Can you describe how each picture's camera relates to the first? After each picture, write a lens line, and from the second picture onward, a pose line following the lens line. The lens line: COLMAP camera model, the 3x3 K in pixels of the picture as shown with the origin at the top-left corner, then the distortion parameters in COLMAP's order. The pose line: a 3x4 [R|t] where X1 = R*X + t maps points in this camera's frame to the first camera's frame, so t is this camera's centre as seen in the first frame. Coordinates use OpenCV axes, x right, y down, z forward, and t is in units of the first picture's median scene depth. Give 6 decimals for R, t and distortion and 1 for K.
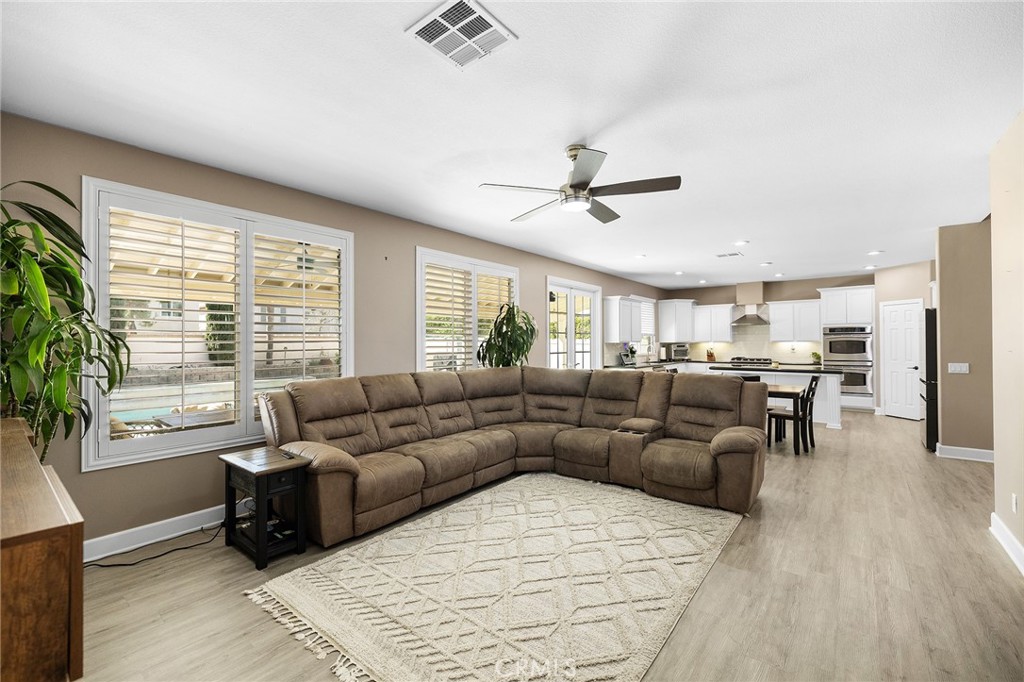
lens RADIAL K [[428.5, 0, 505.6], [0, 428.5, 342.2], [0, 0, 1]] dist [-0.001760, 0.000047]
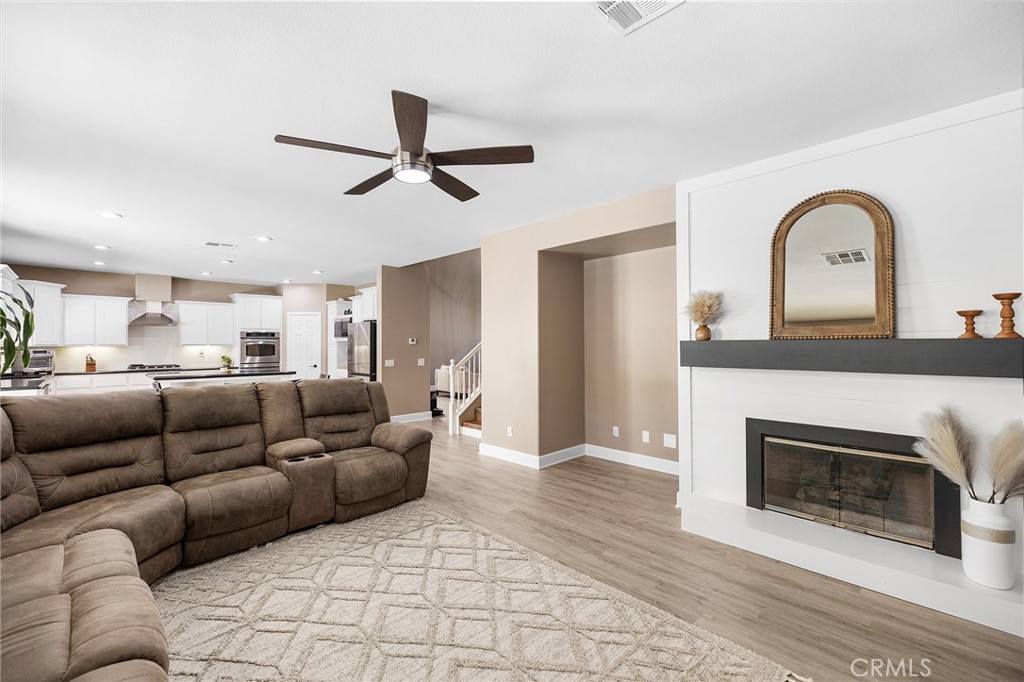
lens RADIAL K [[428.5, 0, 505.6], [0, 428.5, 342.2], [0, 0, 1]] dist [-0.001760, 0.000047]
pose [[0.114123, 0.010305, 0.993413, -0.430531], [0.000084, 0.999946, -0.010383, 0.004063], [-0.993467, 0.001269, 0.114116, 0.516783]]
